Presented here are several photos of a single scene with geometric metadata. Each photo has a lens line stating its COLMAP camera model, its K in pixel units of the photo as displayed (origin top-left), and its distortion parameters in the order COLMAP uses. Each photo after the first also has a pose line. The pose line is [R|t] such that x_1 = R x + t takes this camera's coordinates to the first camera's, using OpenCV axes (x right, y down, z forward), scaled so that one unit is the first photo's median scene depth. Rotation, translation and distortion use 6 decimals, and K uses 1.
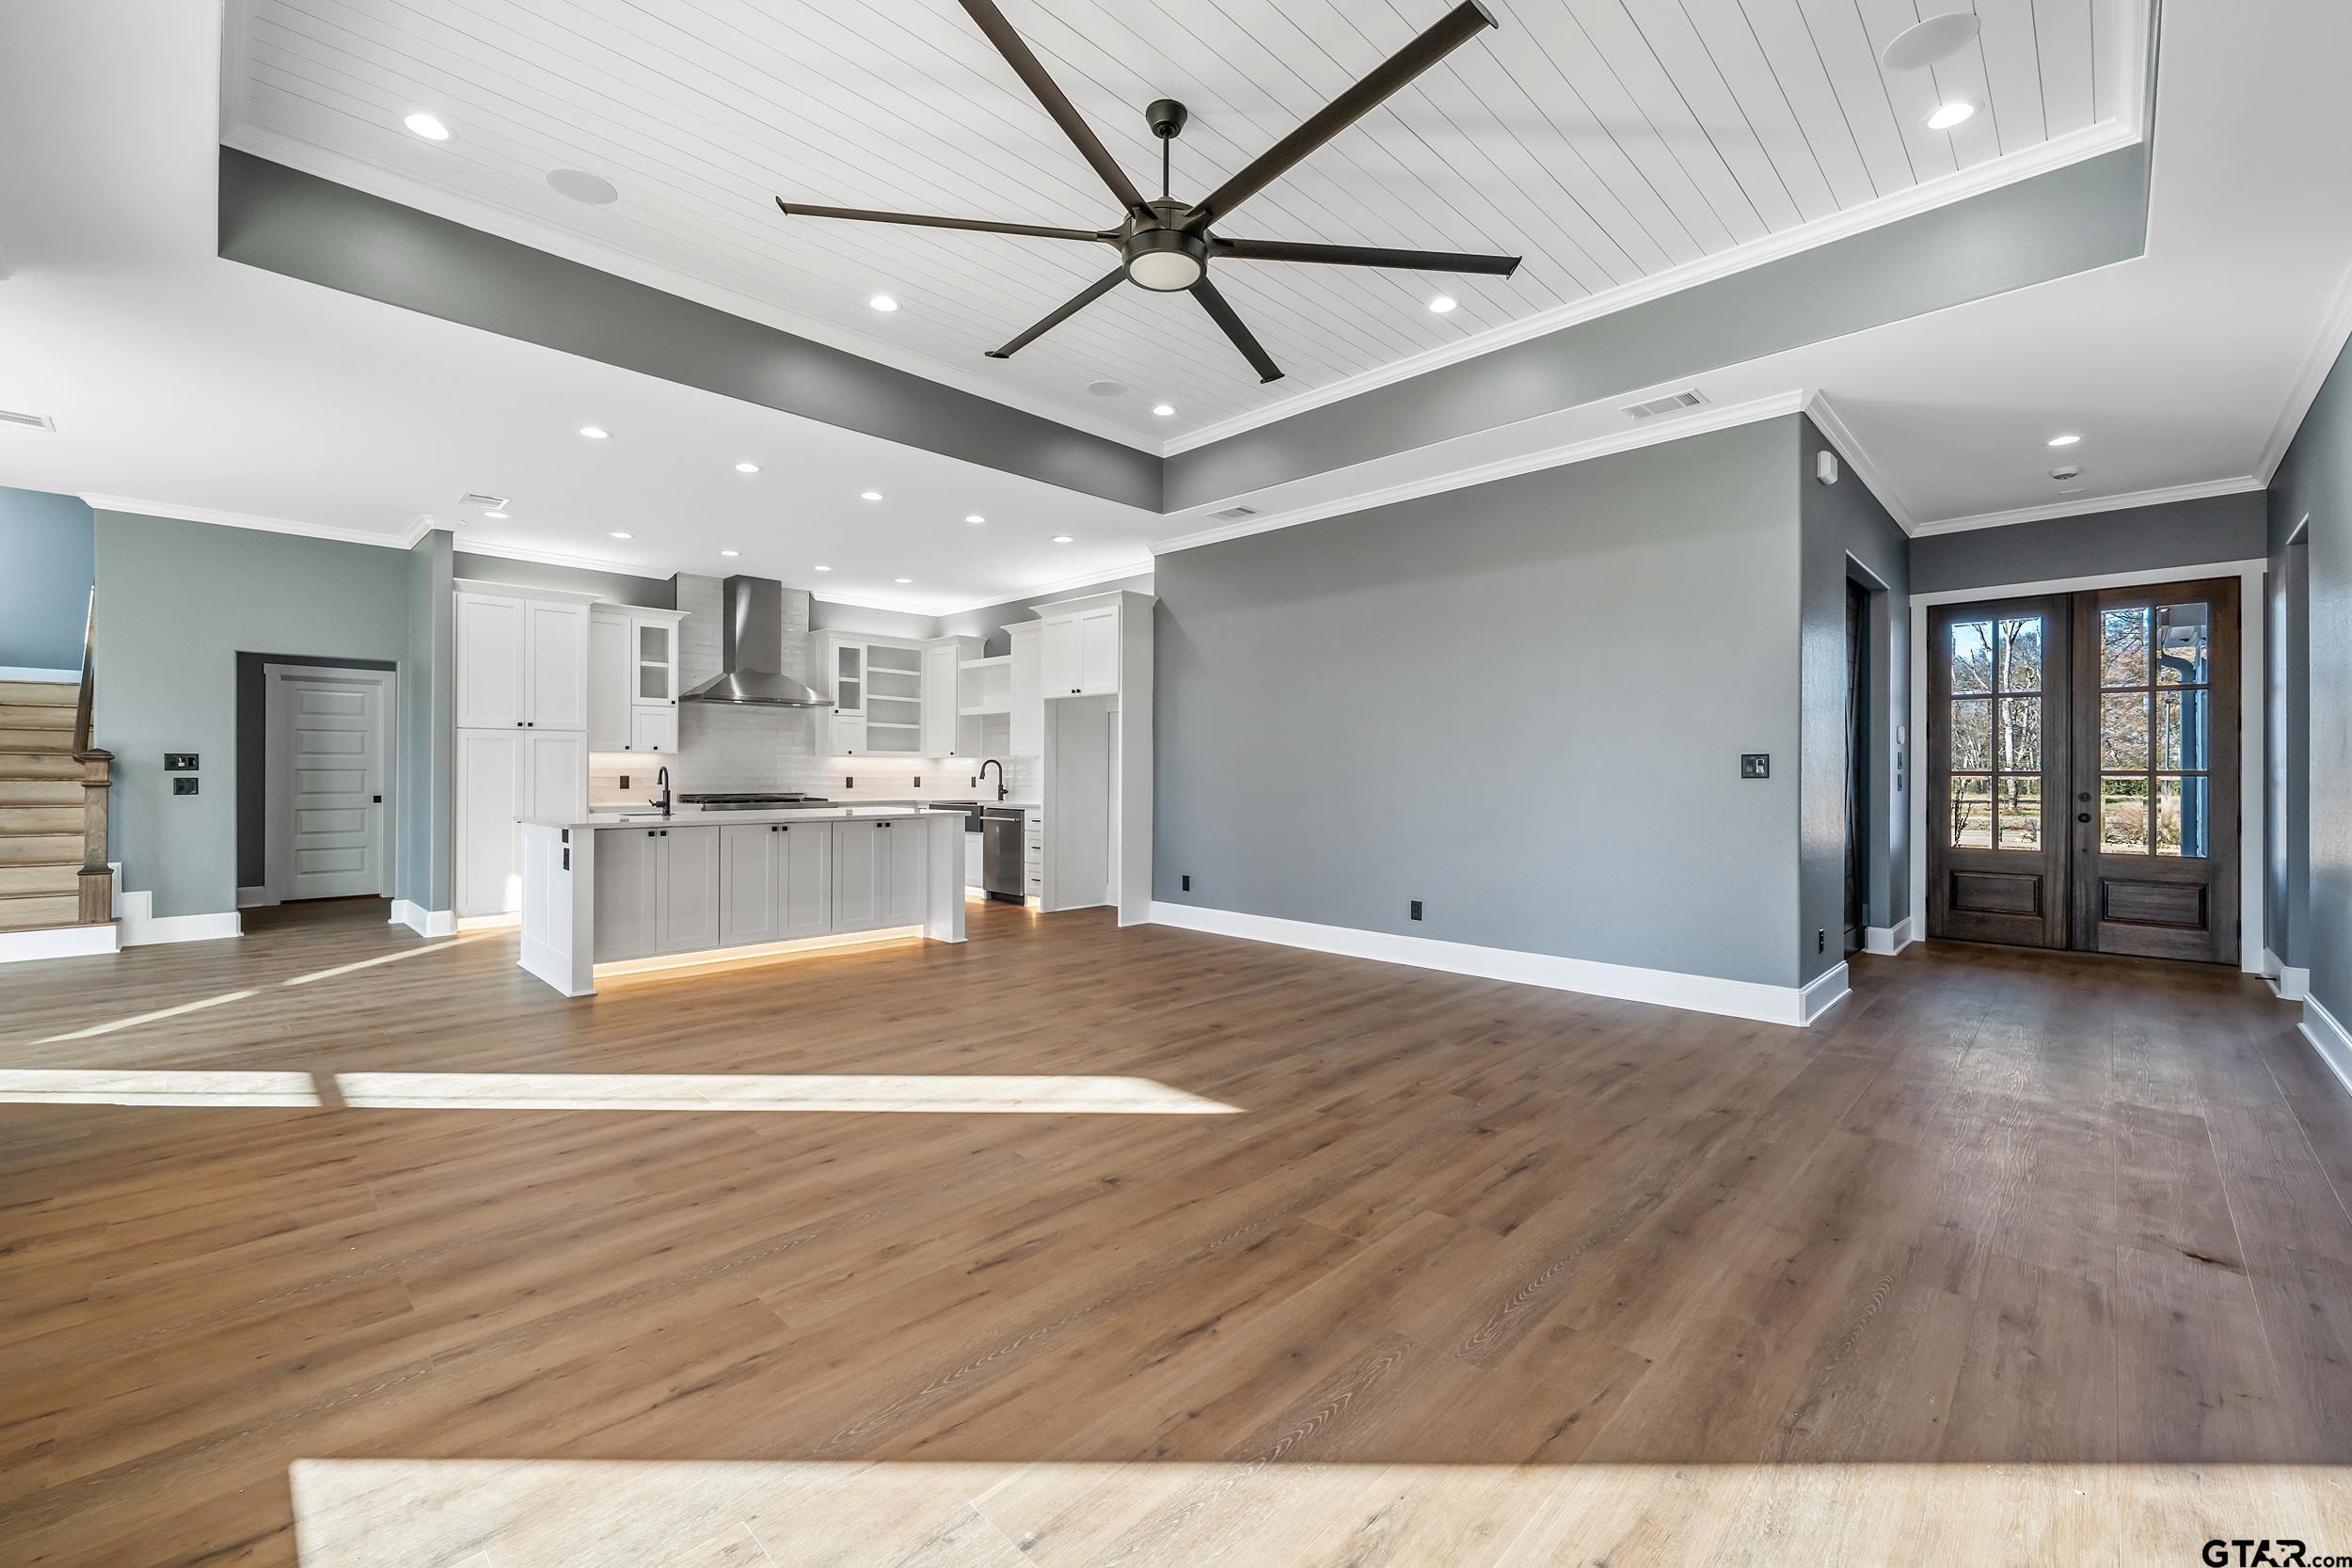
lens RADIAL K [[973.5, 0, 1169.4], [0, 973.5, 766.1], [0, 0, 1]] dist [0.002419, 0.000480]
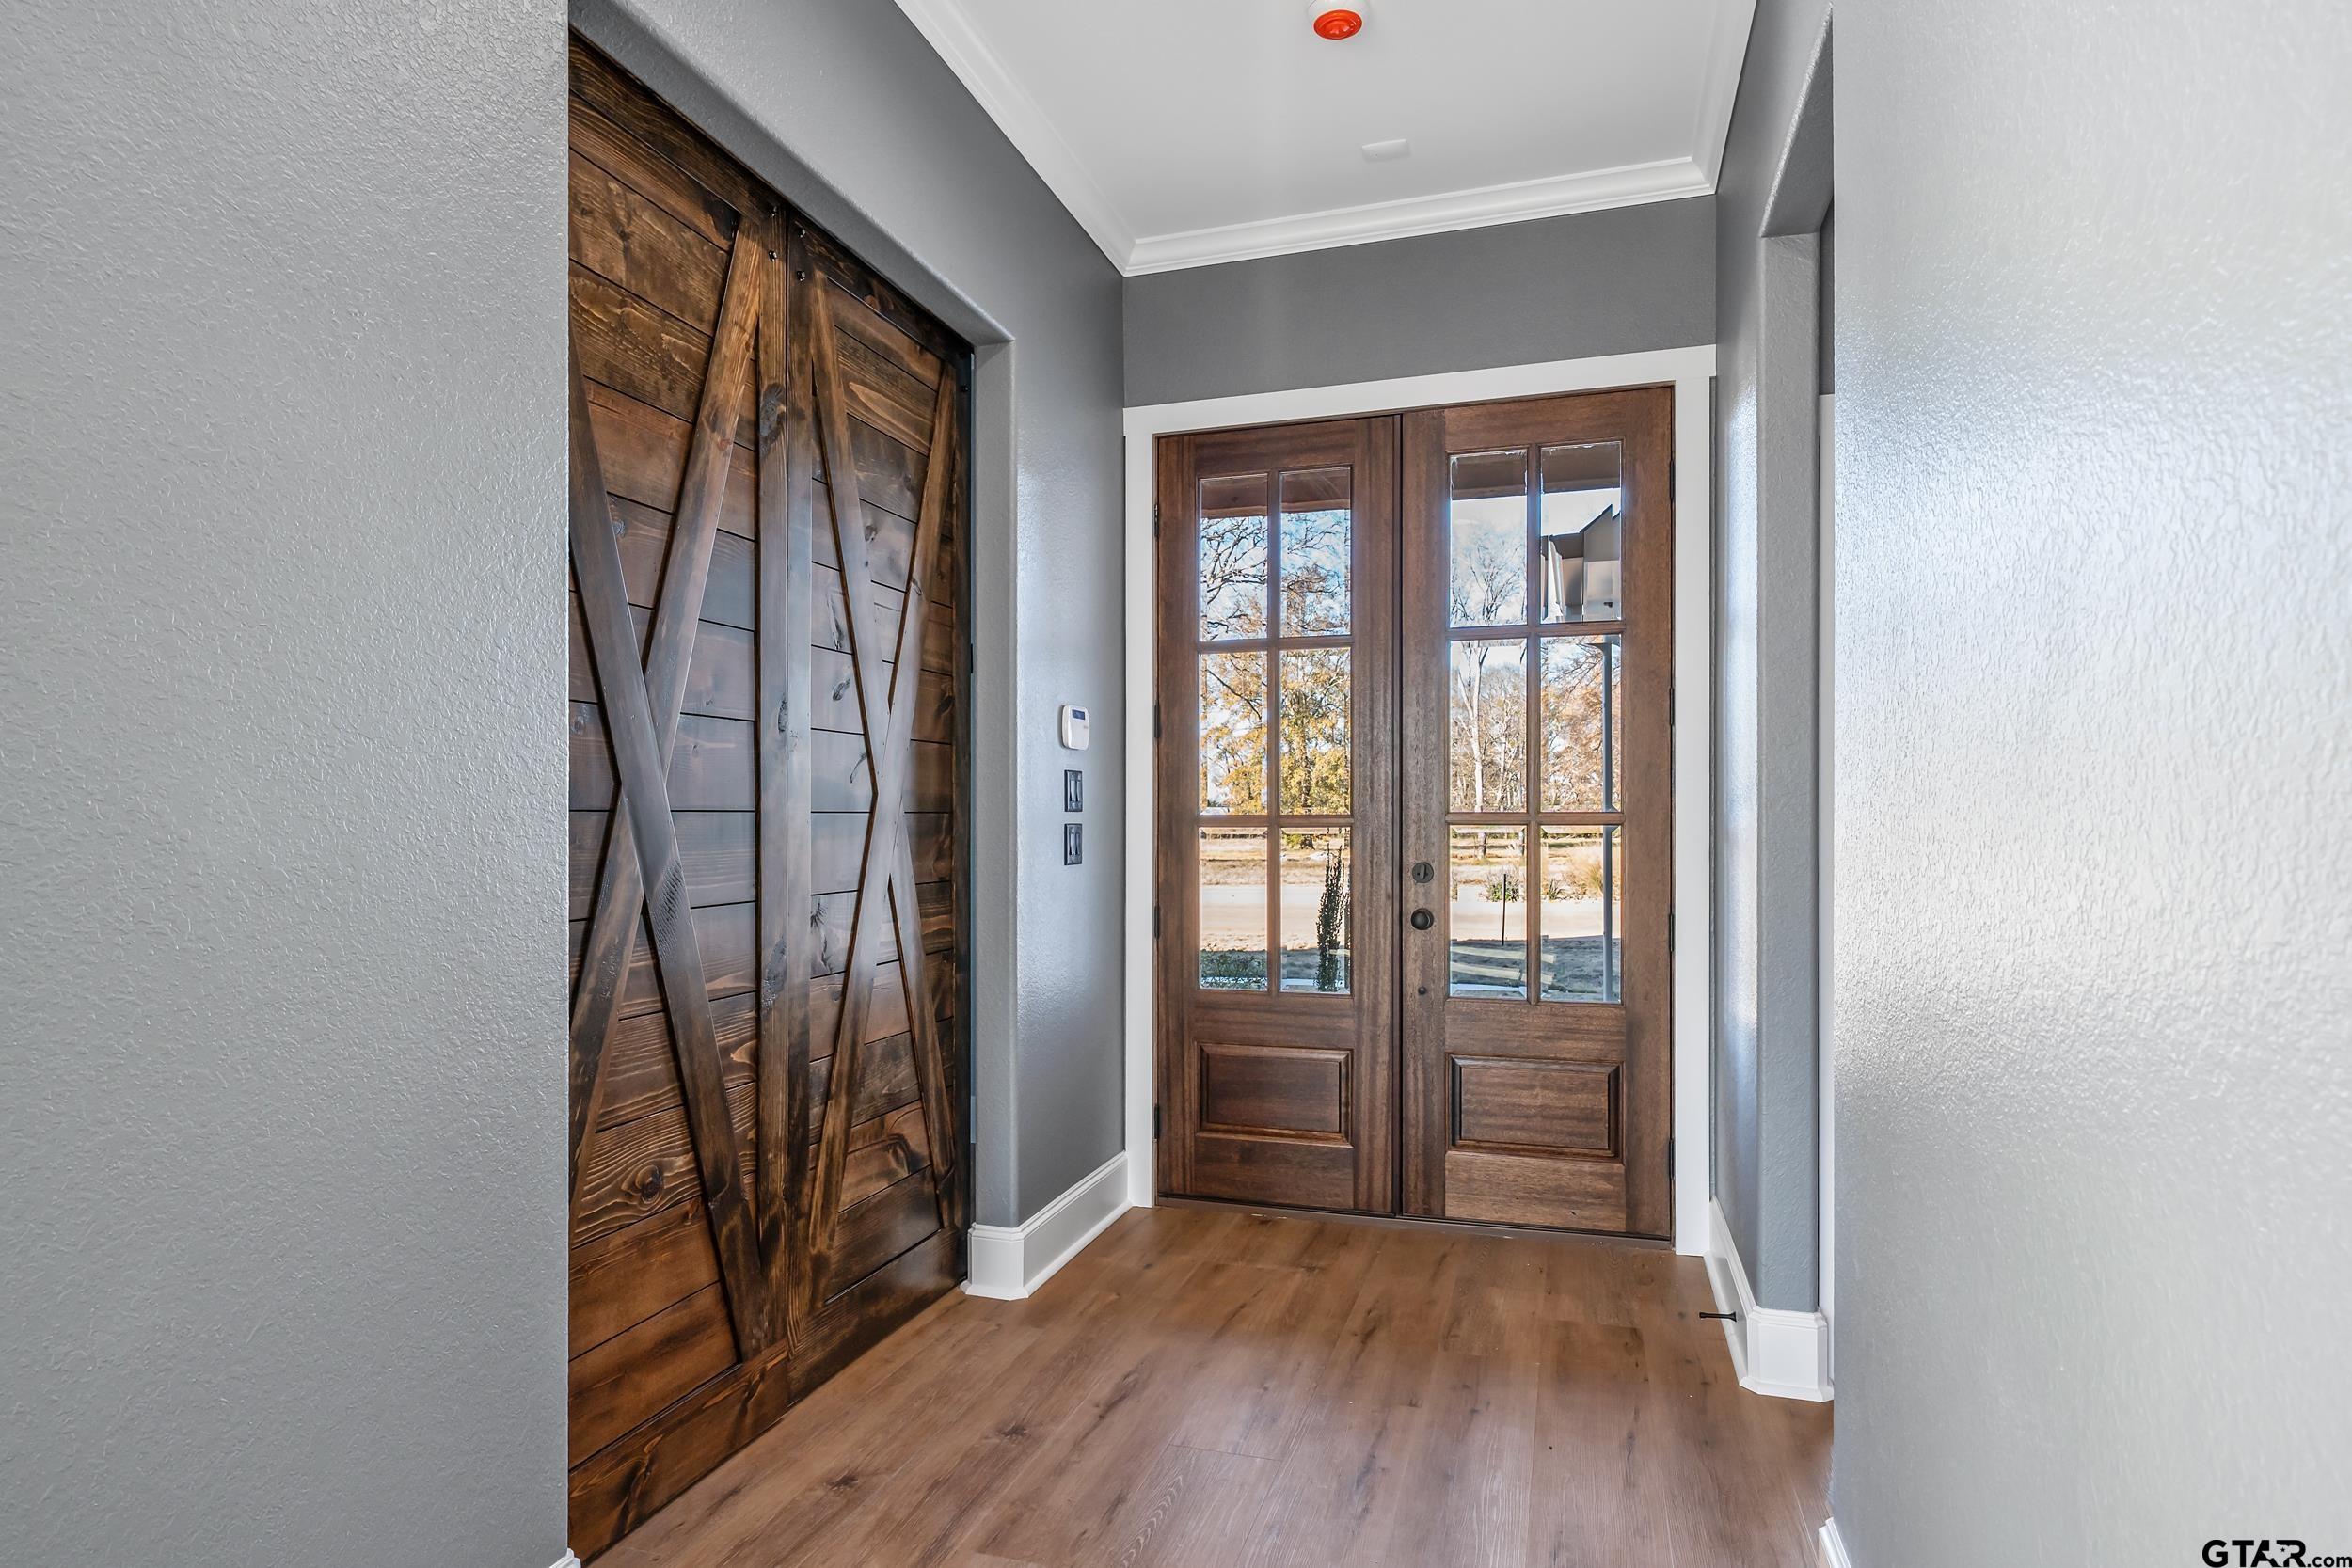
lens RADIAL K [[1273.1, 0, 1175.2], [0, 1273.1, 814.0], [0, 0, 1]] dist [-0.004004, -0.000383]
pose [[0.892329, -0.001465, 0.451383, 0.576196], [0.000299, 0.999996, 0.002654, 0.003492], [-0.451385, -0.002233, 0.892327, 0.533988]]
